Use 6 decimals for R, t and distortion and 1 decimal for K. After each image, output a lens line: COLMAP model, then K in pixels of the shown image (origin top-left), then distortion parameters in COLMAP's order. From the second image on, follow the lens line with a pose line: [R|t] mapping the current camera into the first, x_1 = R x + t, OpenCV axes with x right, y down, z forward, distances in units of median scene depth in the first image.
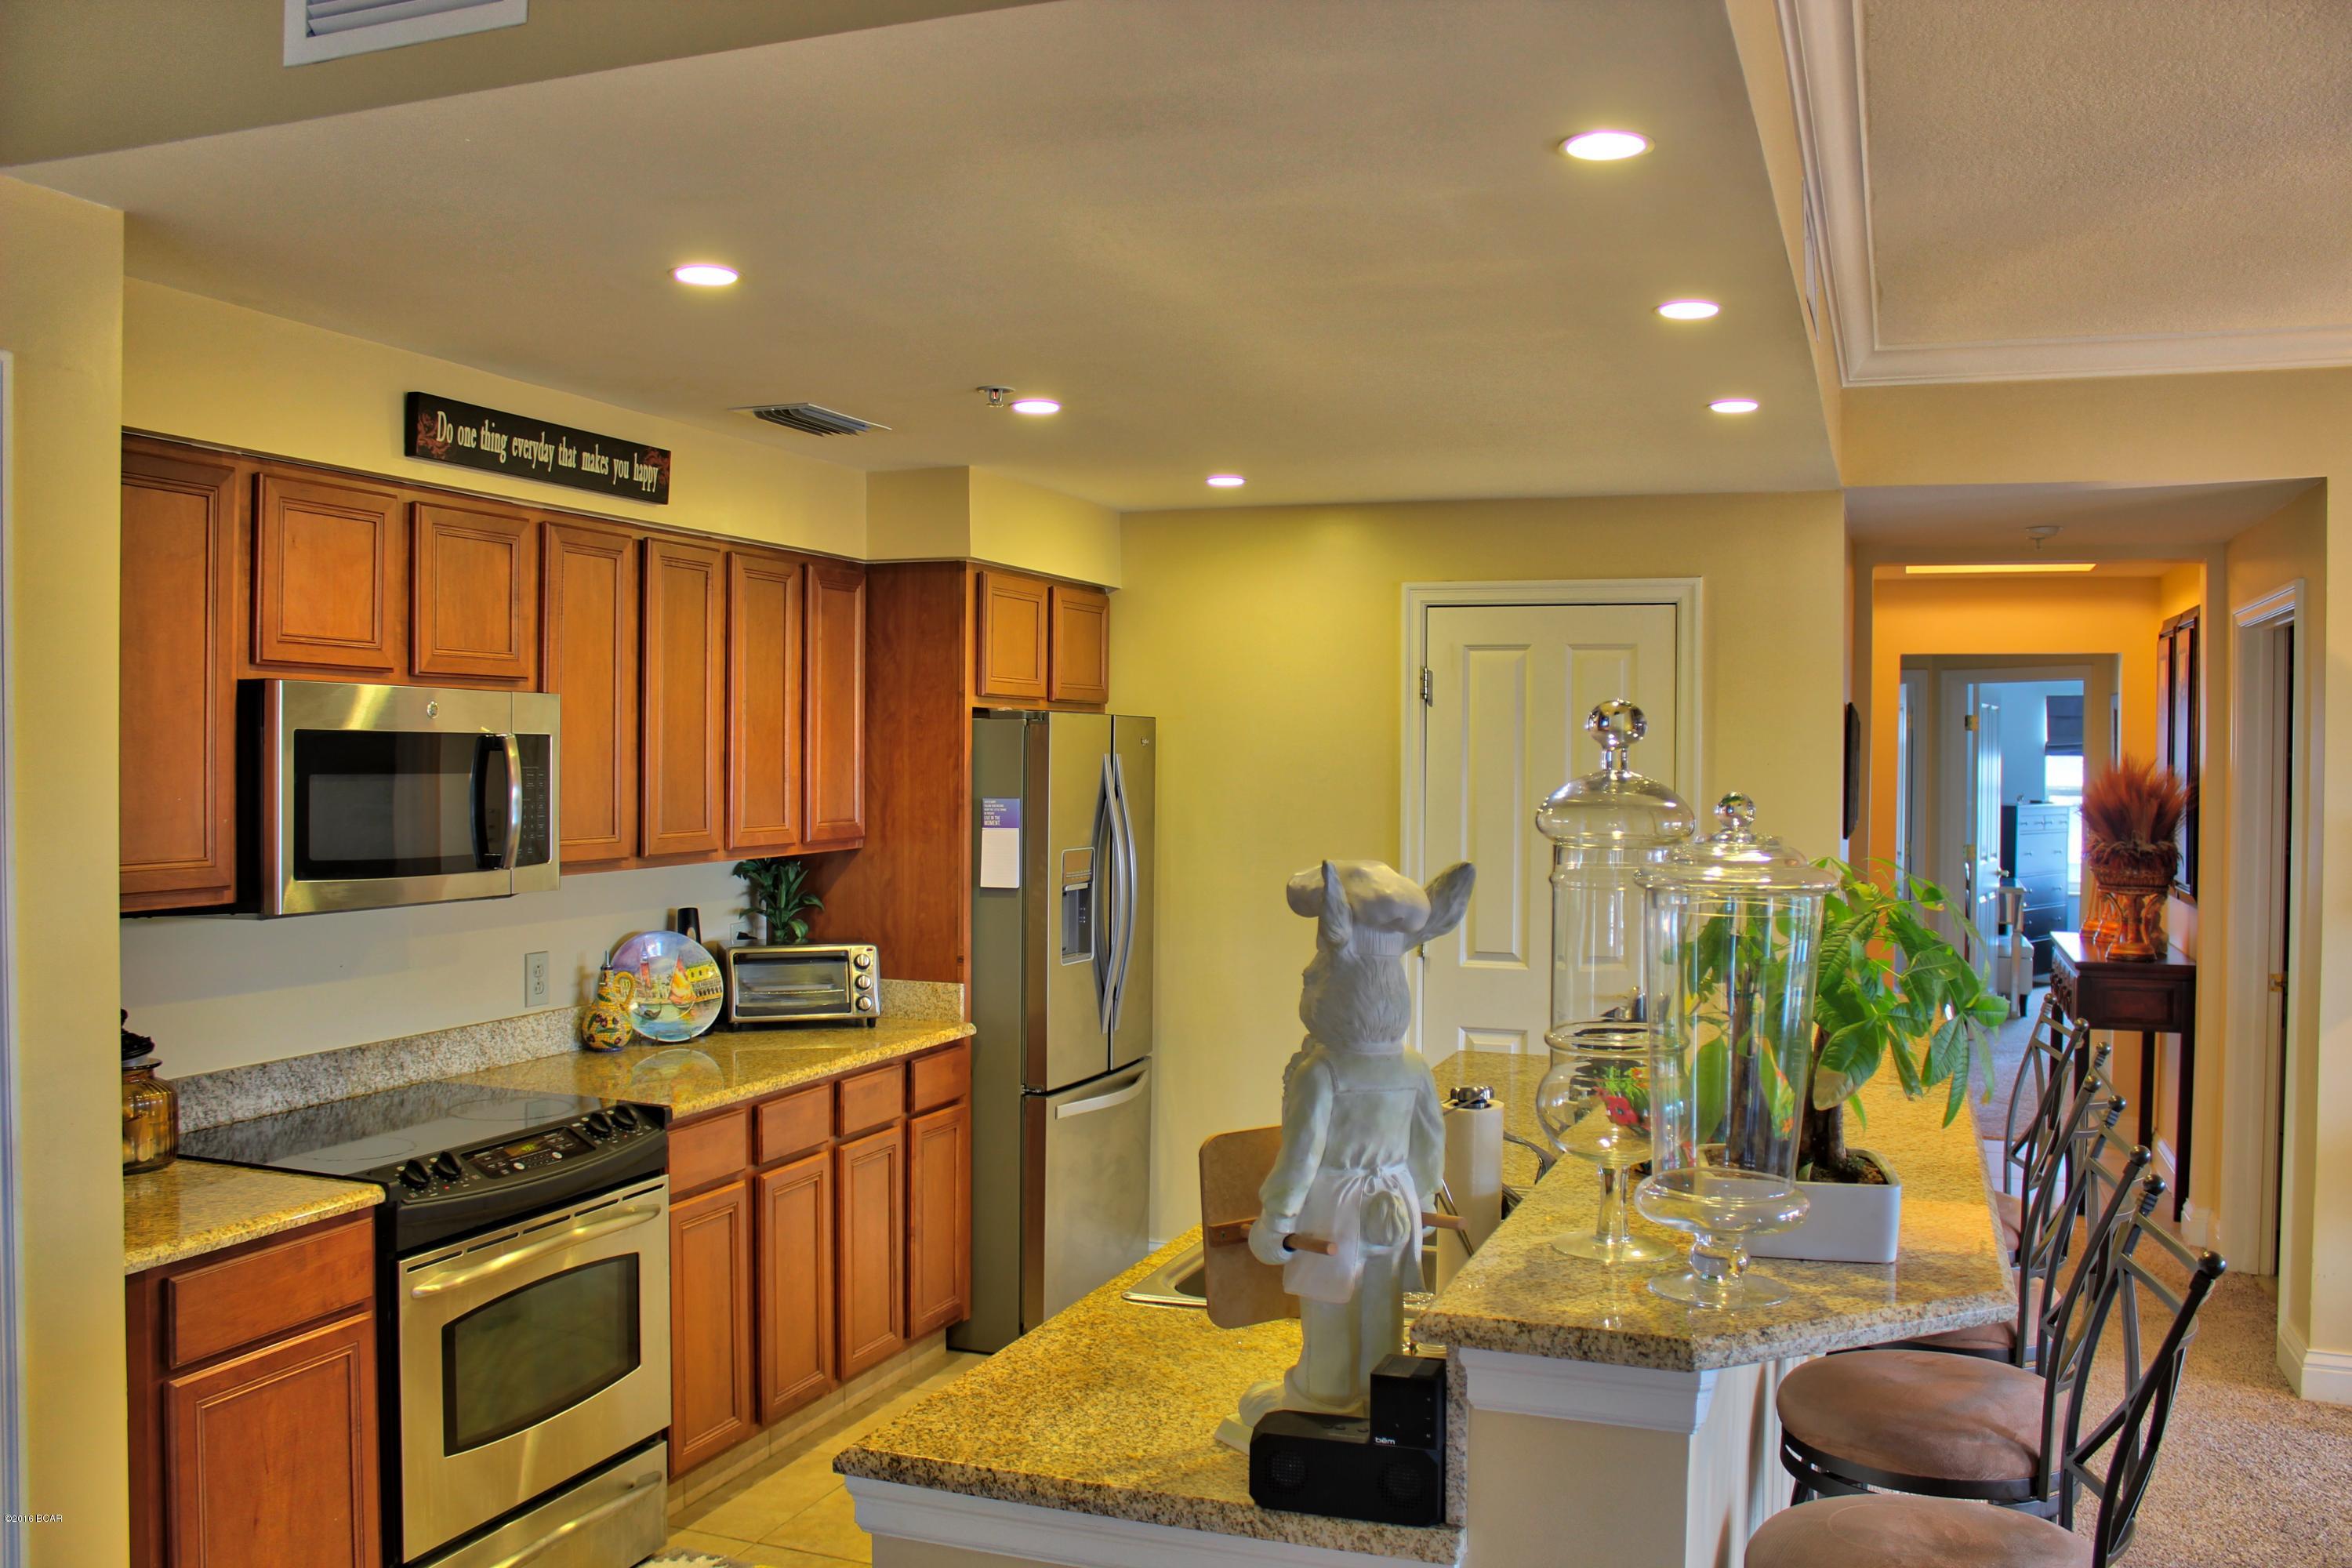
lens RADIAL K [[1983.2, 0, 1159.9], [0, 1983.2, 788.9], [0, 0, 1]] dist [-0.164643, 0.150526]
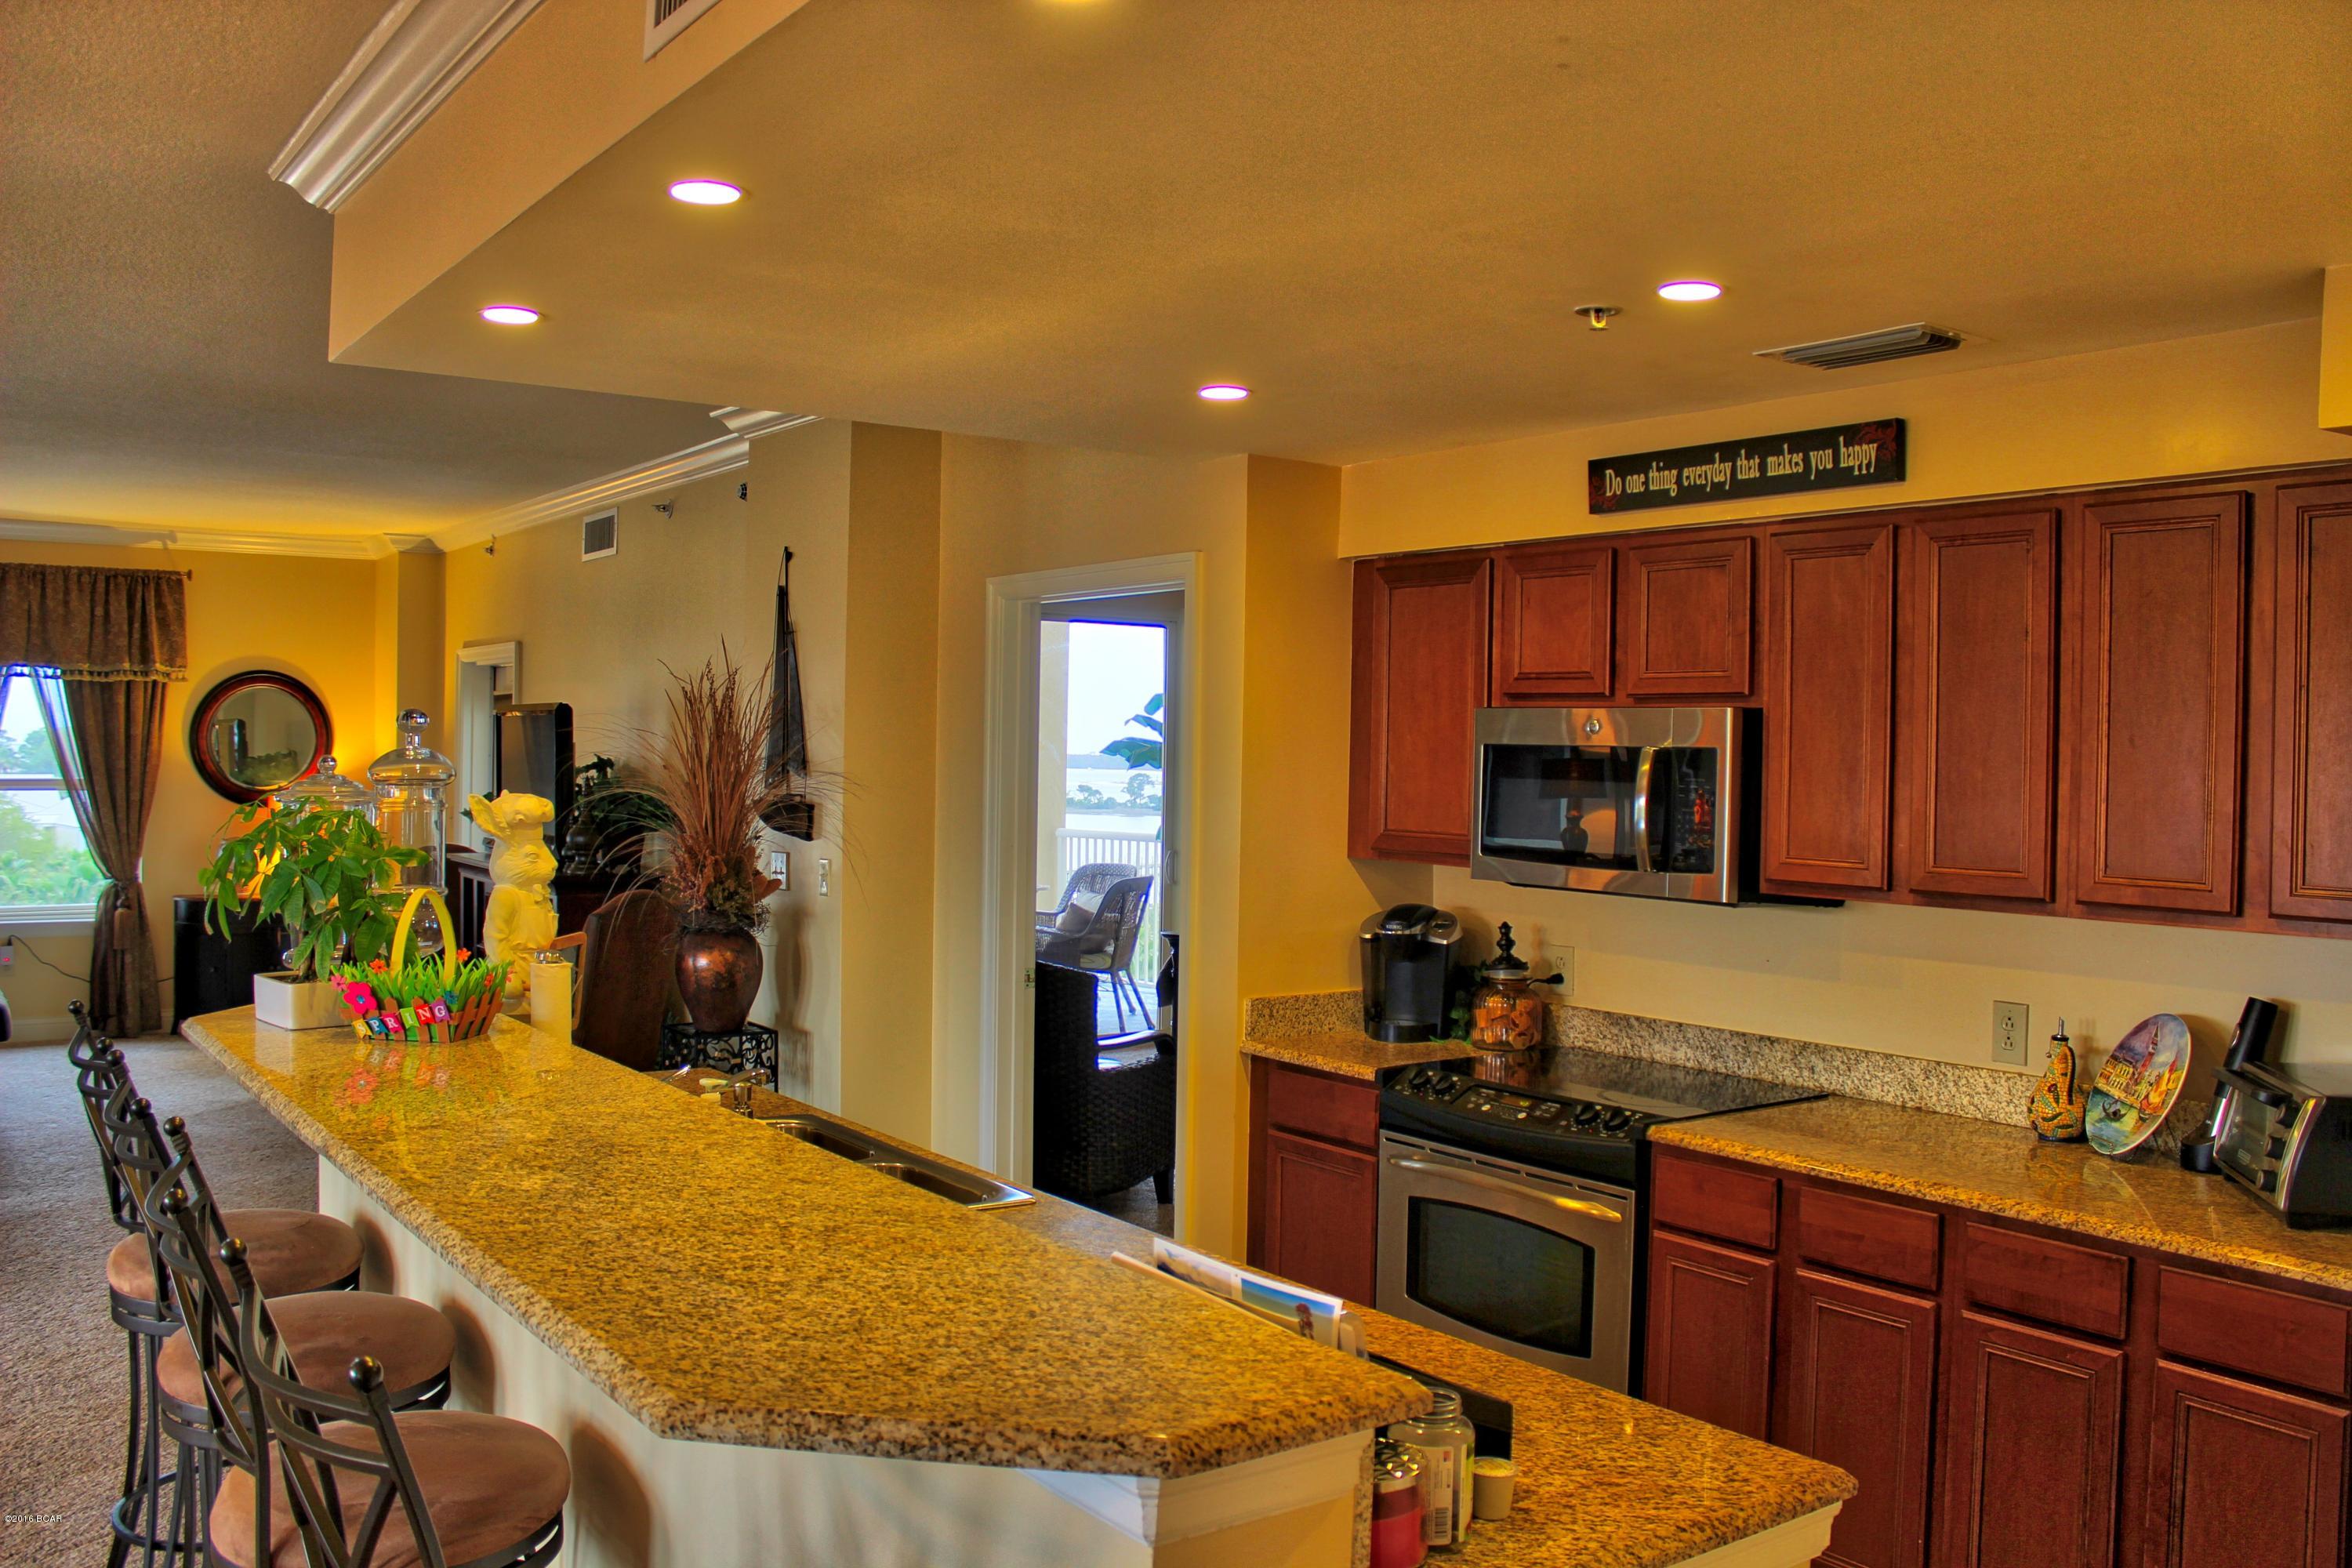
lens RADIAL K [[1983.2, 0, 1158.7], [0, 1983.2, 785.7], [0, 0, 1]] dist [-0.164643, 0.150526]
pose [[-0.562502, 0.001000, -0.826795, 0.601840], [-0.035544, 0.999046, 0.025390, -0.020900], [0.826031, 0.043670, -0.561930, 1.158038]]
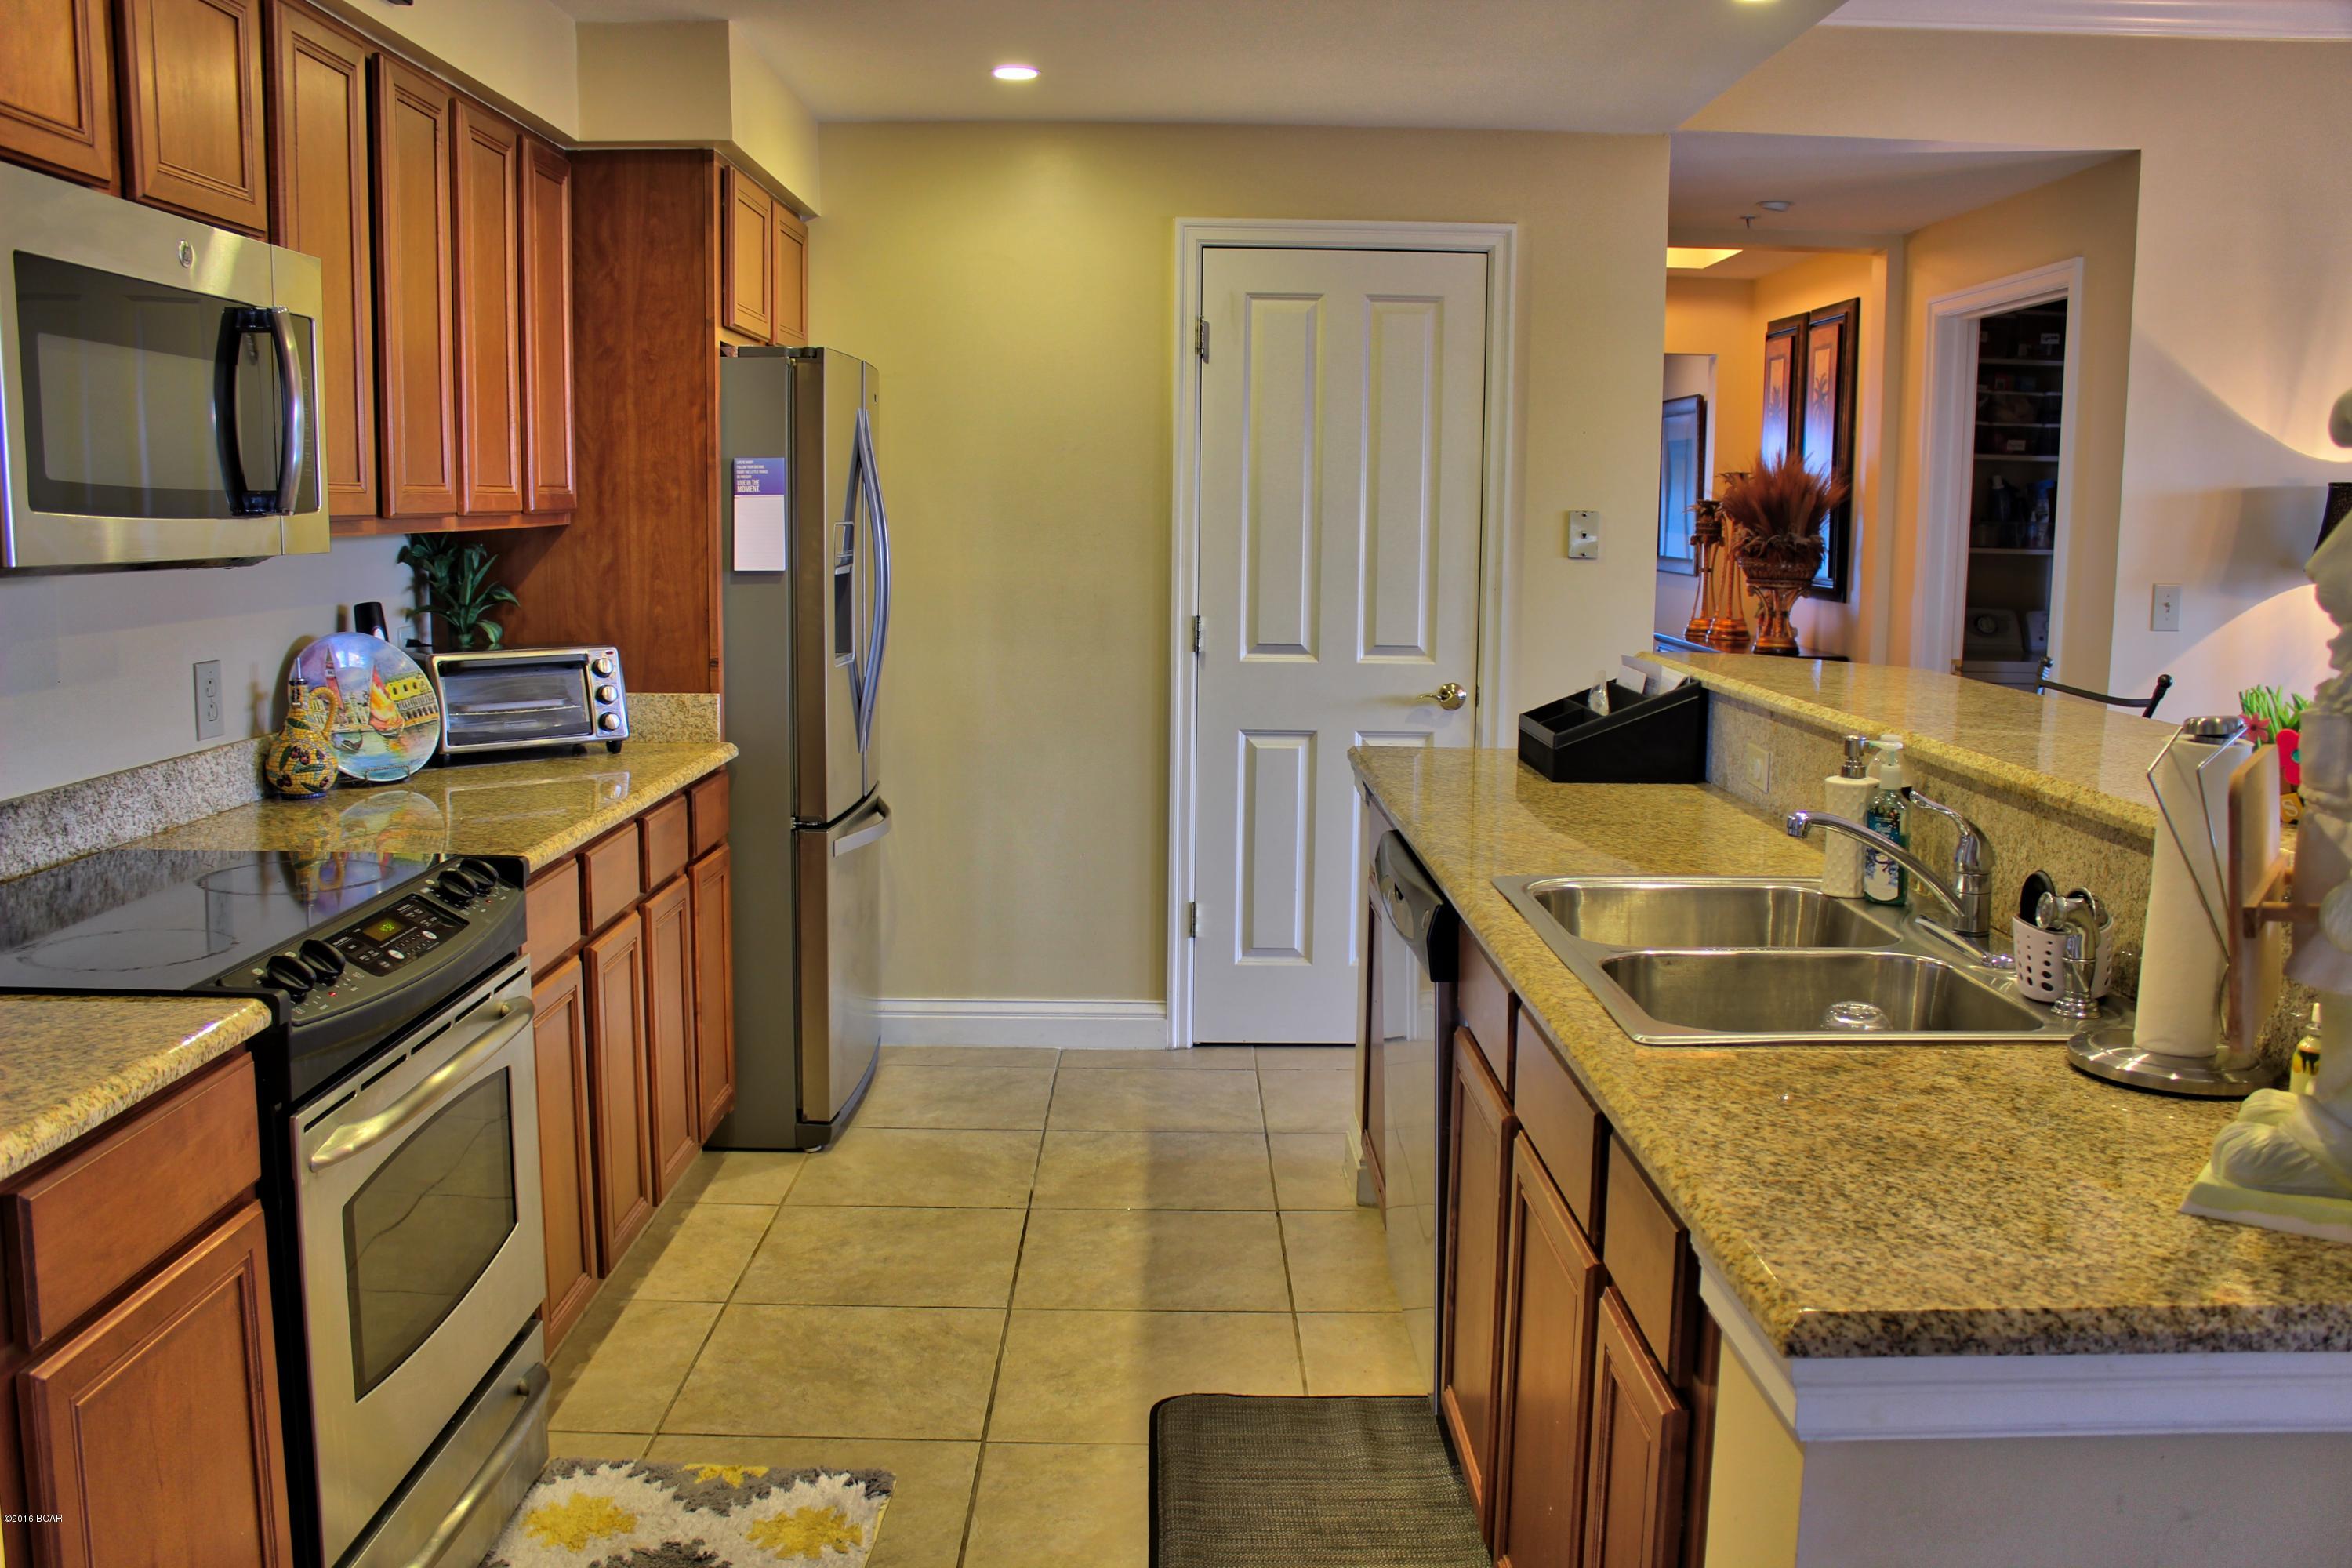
lens RADIAL K [[1983.2, 0, 1178.5], [0, 1983.2, 794.9], [0, 0, 1]] dist [-0.164643, 0.150526]
pose [[0.932259, -0.049652, 0.358369, -0.241628], [0.003001, 0.991565, 0.129574, 0.042714], [-0.361779, -0.119721, 0.924544, 0.230927]]
